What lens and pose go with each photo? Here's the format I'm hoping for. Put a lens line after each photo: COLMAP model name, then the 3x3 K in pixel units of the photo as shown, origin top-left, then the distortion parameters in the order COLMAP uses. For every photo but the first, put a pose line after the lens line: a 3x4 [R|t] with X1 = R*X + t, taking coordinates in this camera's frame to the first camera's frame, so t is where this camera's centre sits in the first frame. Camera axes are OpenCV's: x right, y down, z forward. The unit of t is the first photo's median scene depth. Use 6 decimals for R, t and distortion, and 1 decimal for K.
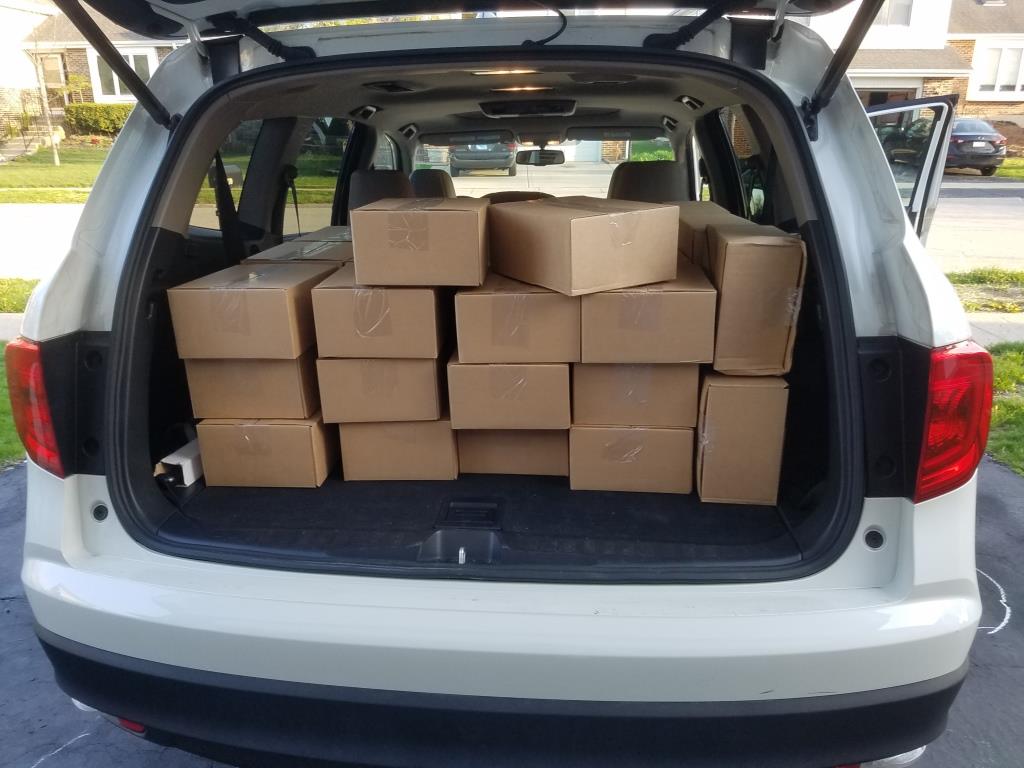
lens RADIAL K [[812.8, 0, 512.0], [0, 812.8, 384.0], [0, 0, 1]] dist [-0.038220, -0.003409]
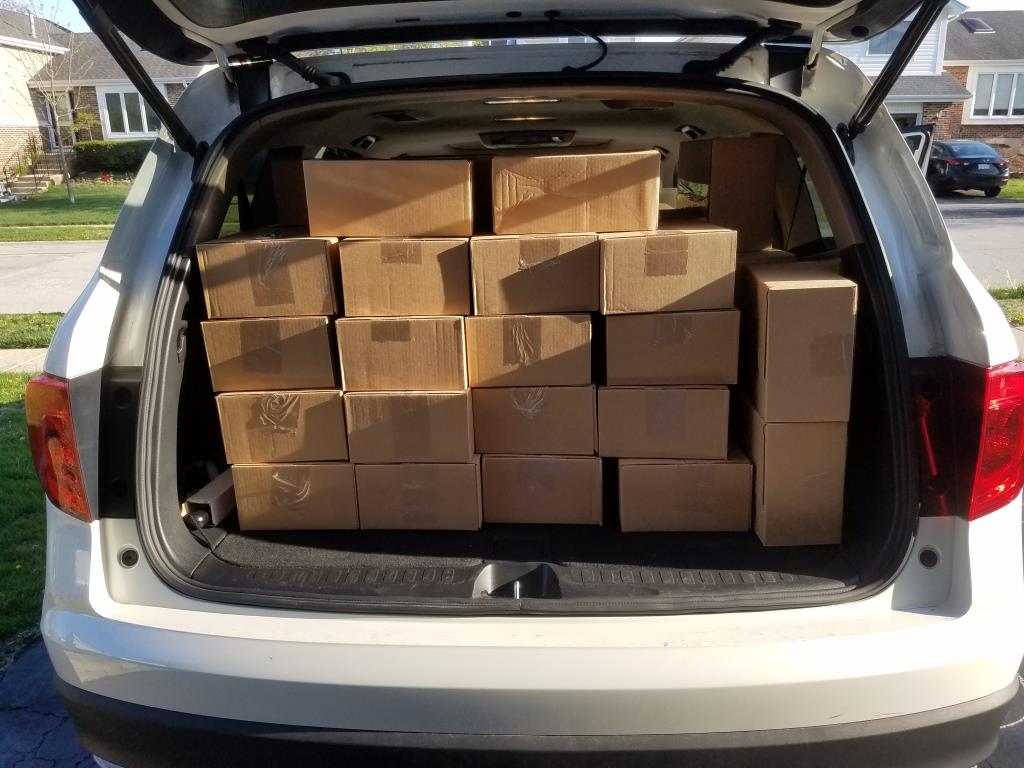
lens RADIAL K [[812.8, 0, 512.0], [0, 812.8, 384.0], [0, 0, 1]] dist [-0.038220, -0.003409]
pose [[0.998129, -0.019976, 0.057787, -0.112272], [0.022222, 0.999012, -0.038488, 0.002034], [-0.056961, 0.039700, 0.997587, 0.024197]]
